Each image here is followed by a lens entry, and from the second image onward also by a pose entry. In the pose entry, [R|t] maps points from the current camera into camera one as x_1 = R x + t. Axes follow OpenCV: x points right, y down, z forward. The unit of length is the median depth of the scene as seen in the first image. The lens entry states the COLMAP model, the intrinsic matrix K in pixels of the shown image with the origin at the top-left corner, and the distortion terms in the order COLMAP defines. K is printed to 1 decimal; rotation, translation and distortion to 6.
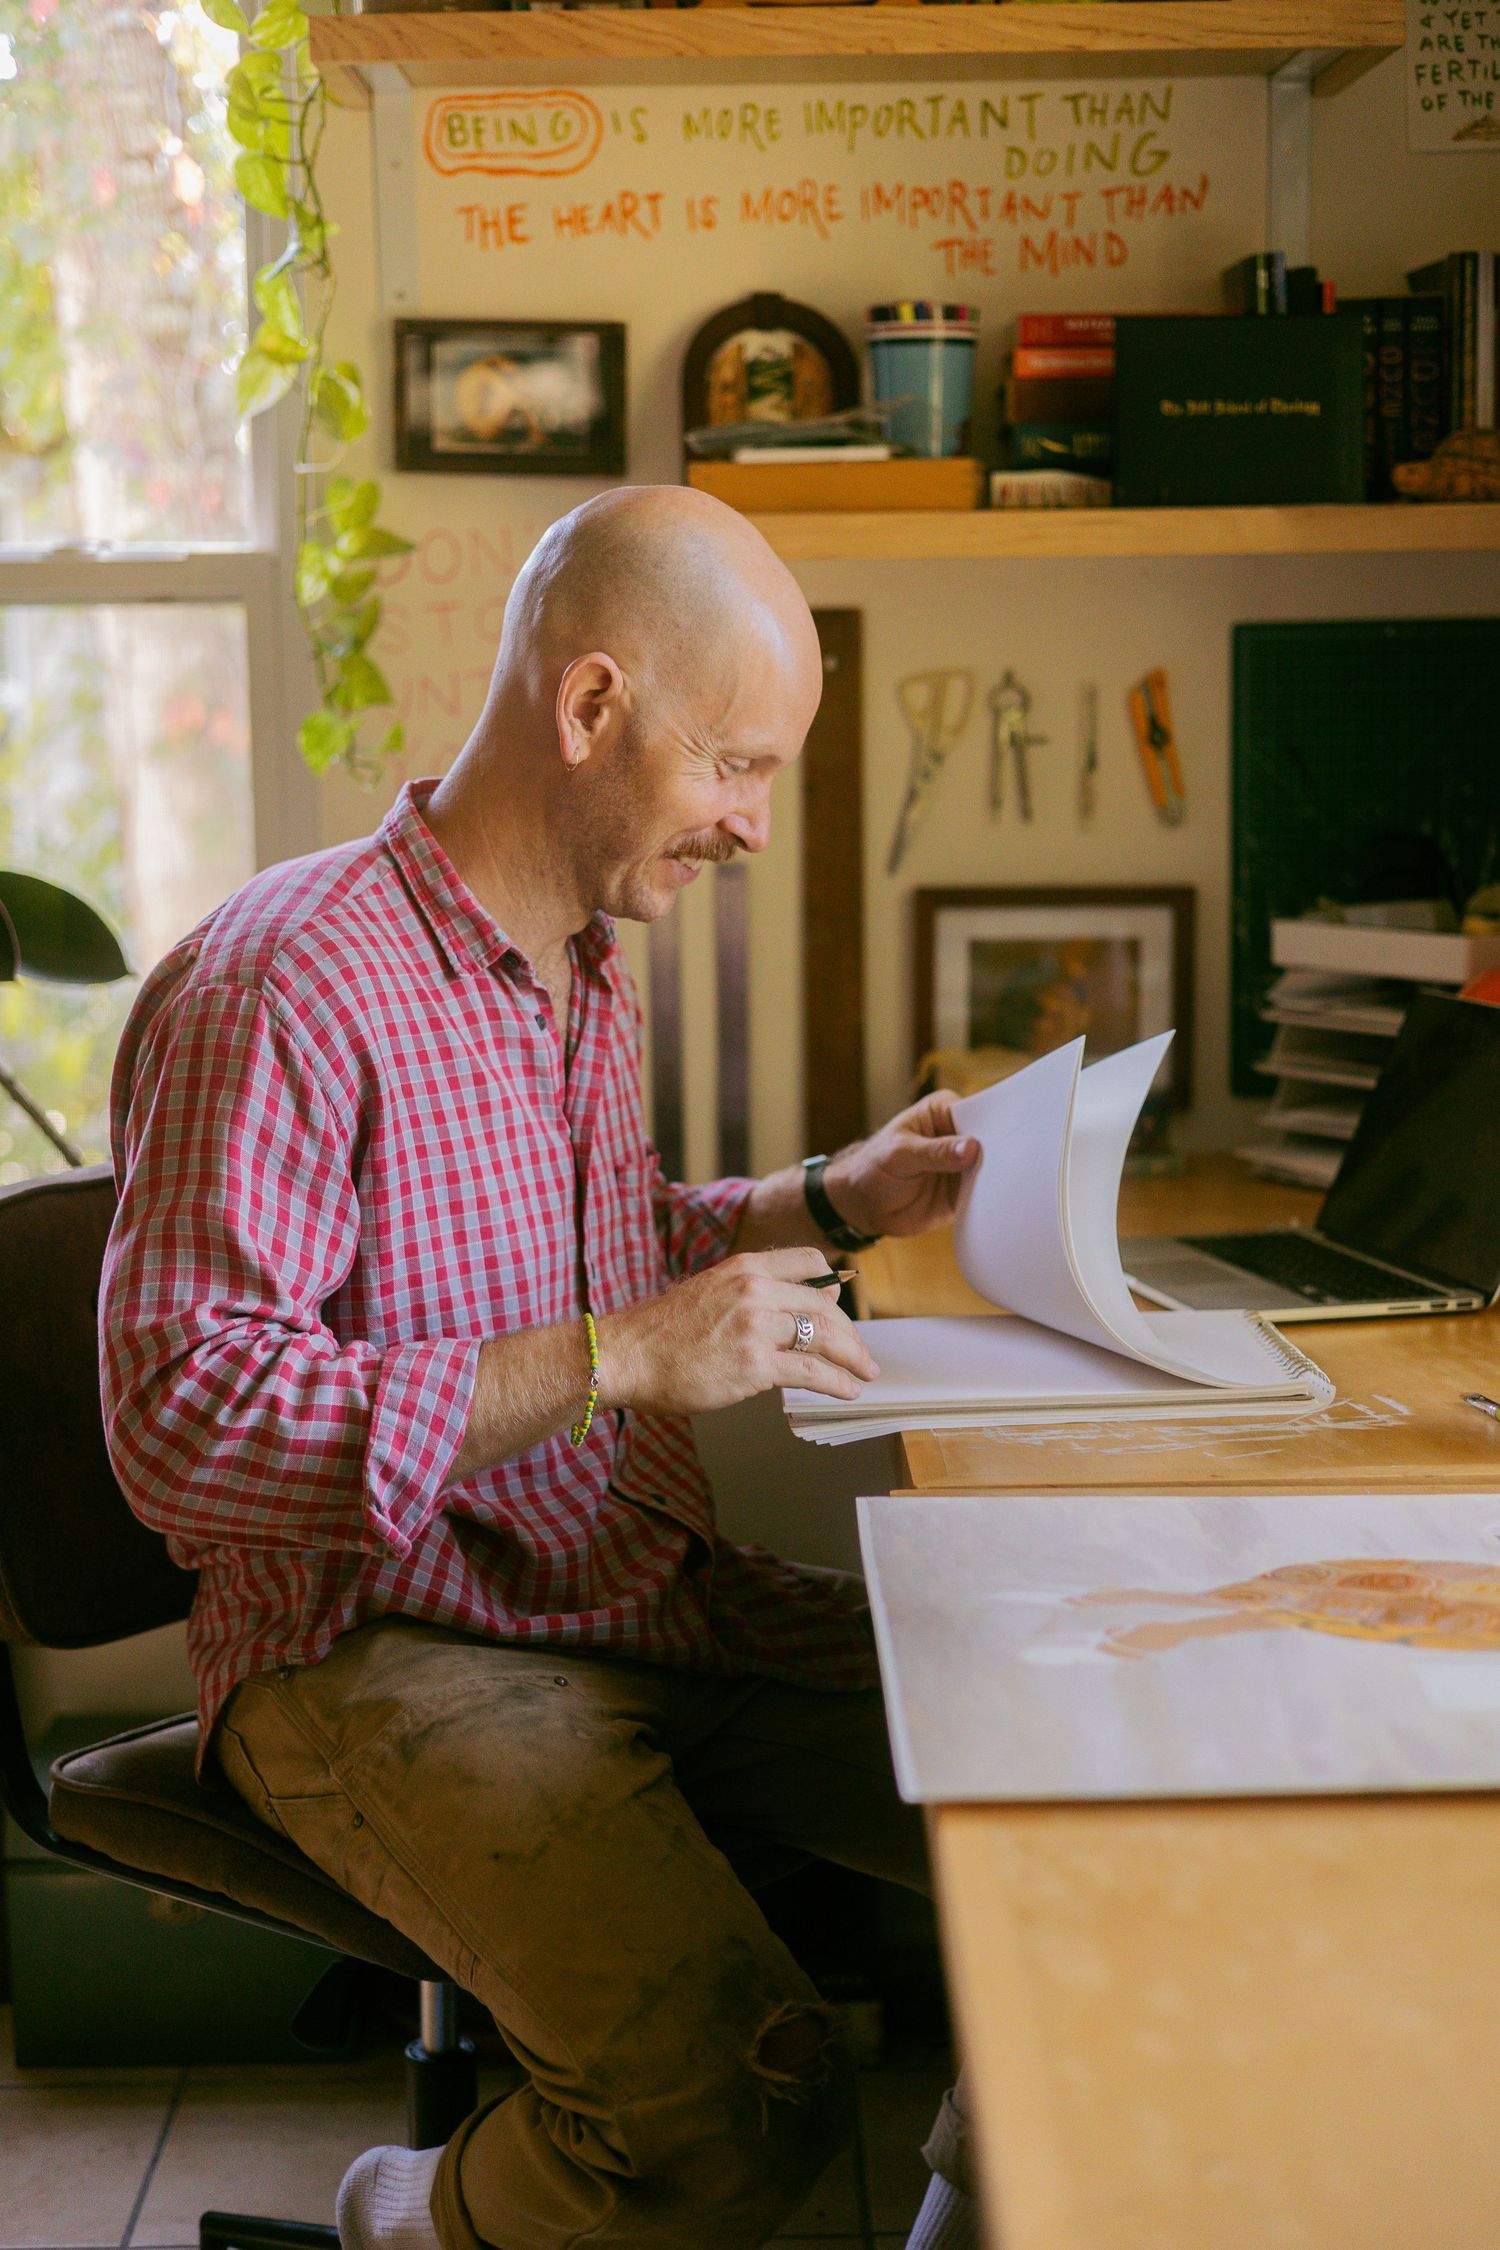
lens RADIAL K [[3295.1, 0, 747.4], [0, 3295.1, 1121.7], [0, 0, 1]] dist [0.057330, 0.000000]
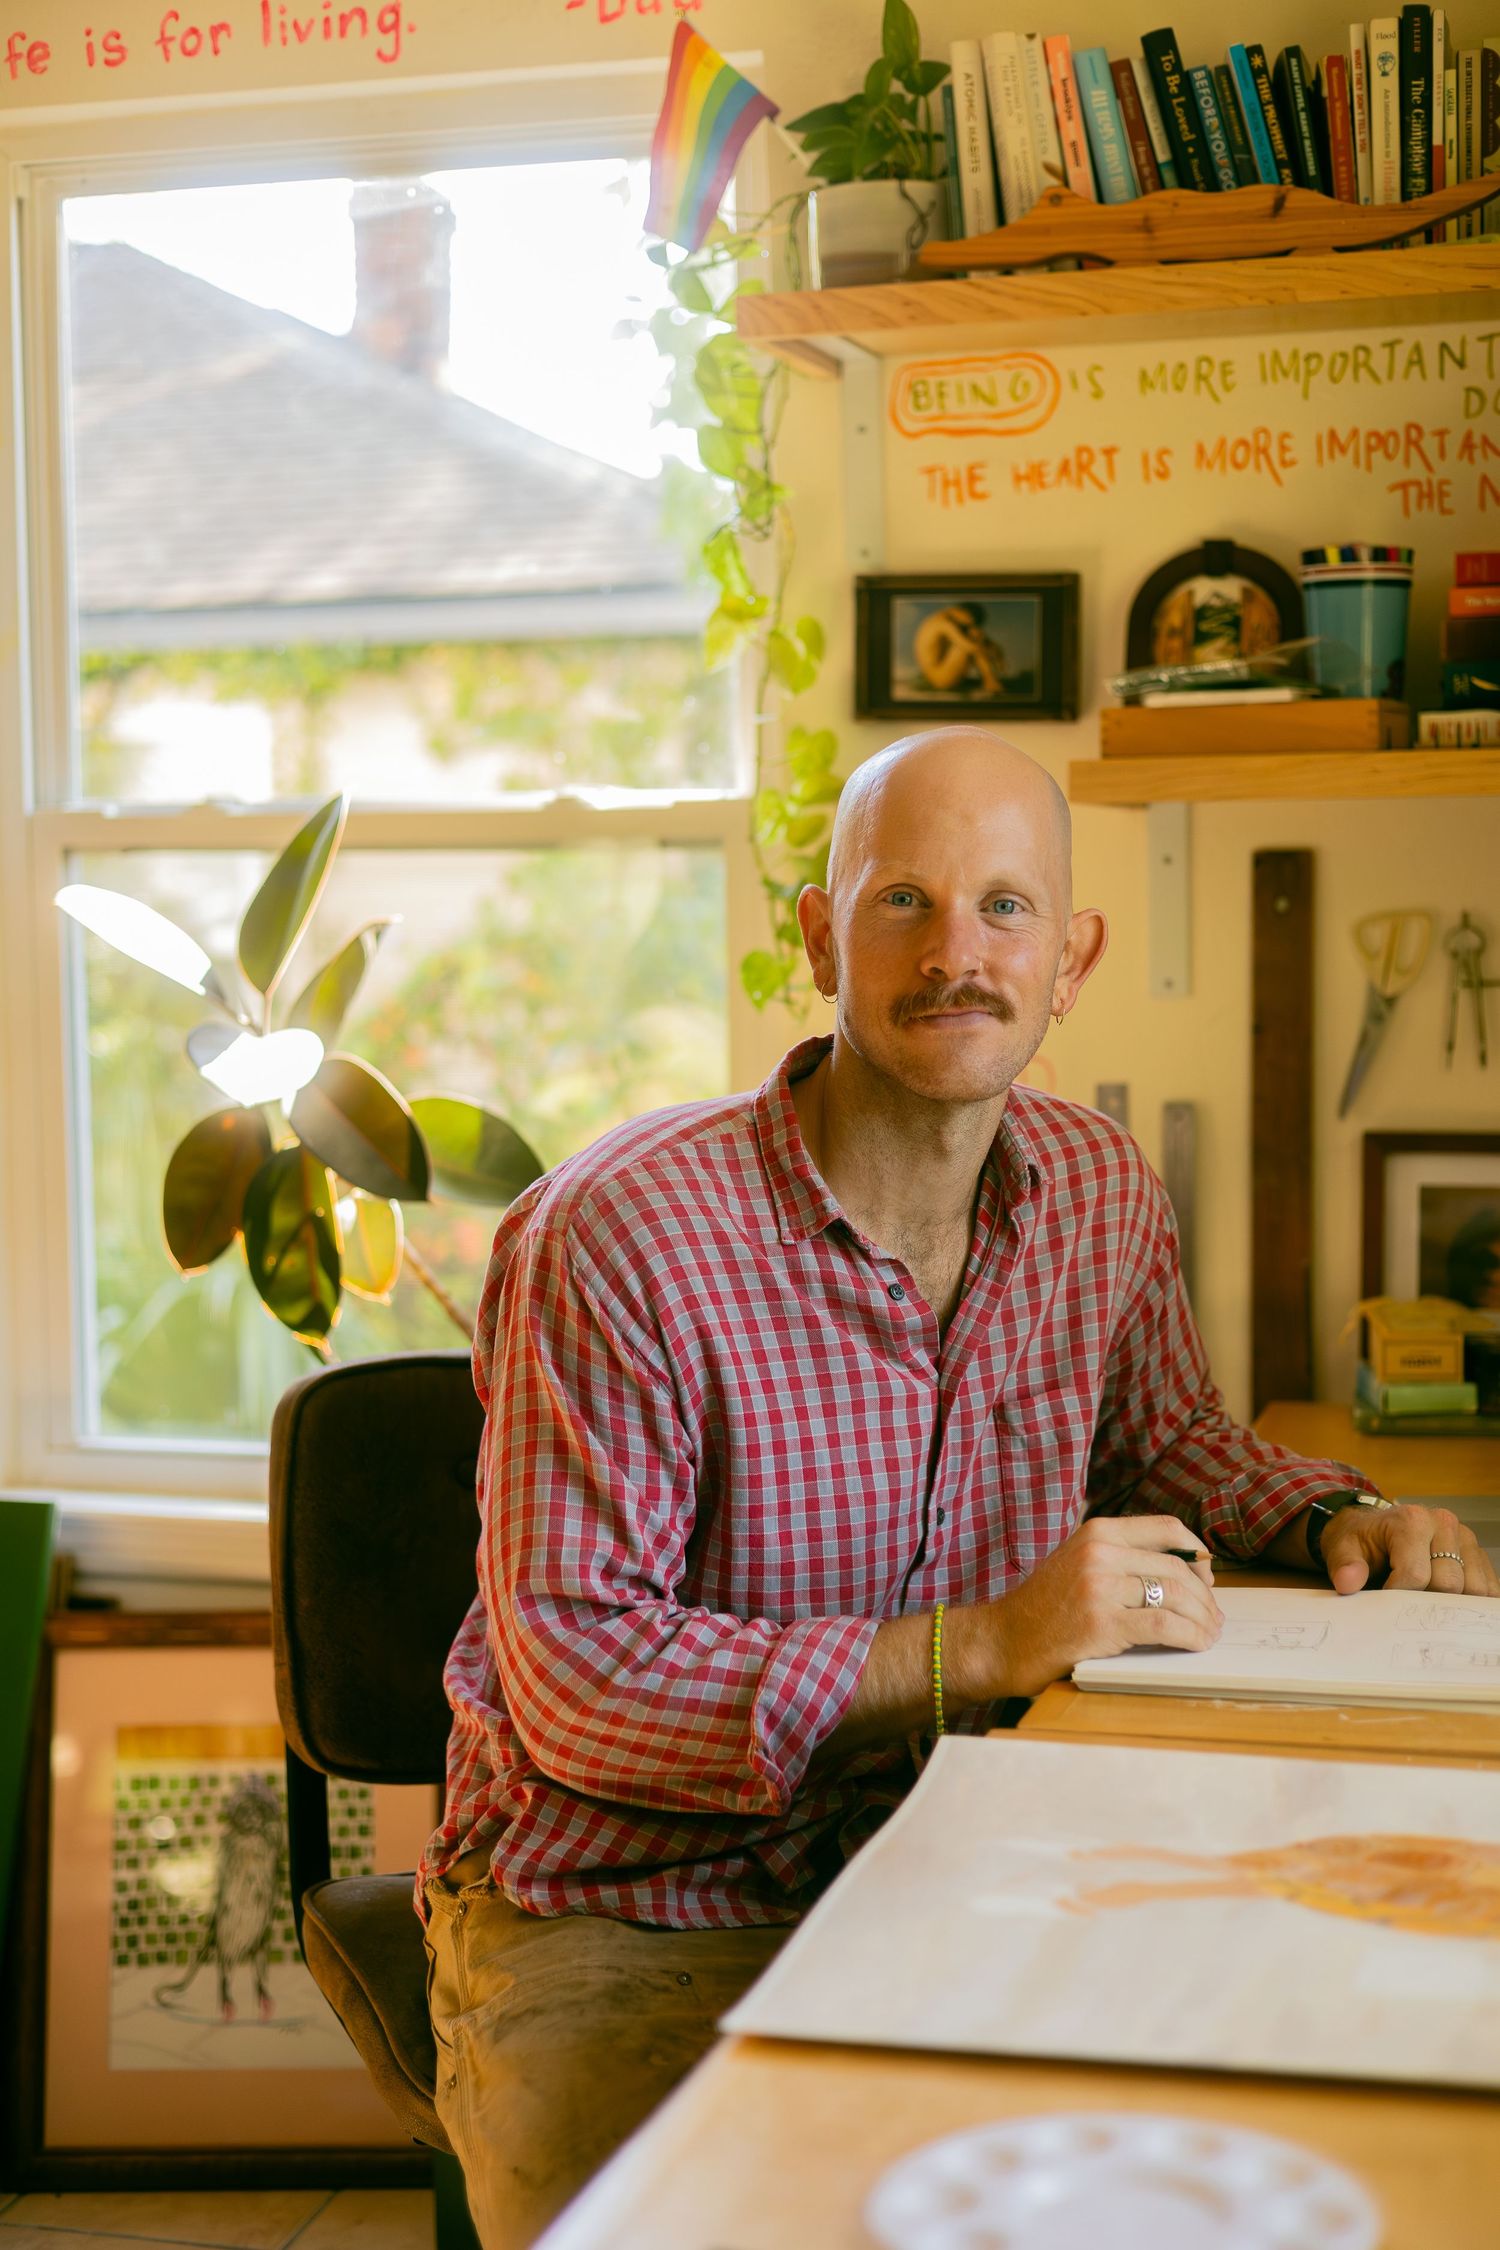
lens RADIAL K [[3295.1, 0, 749.2], [0, 3295.1, 1125.0], [0, 0, 1]] dist [0.057330, 0.000000]
pose [[0.963549, 0.018749, -0.266874, 0.140499], [-0.038112, 0.996987, -0.067561, 0.000145], [0.264804, 0.075270, 0.961360, 0.009665]]
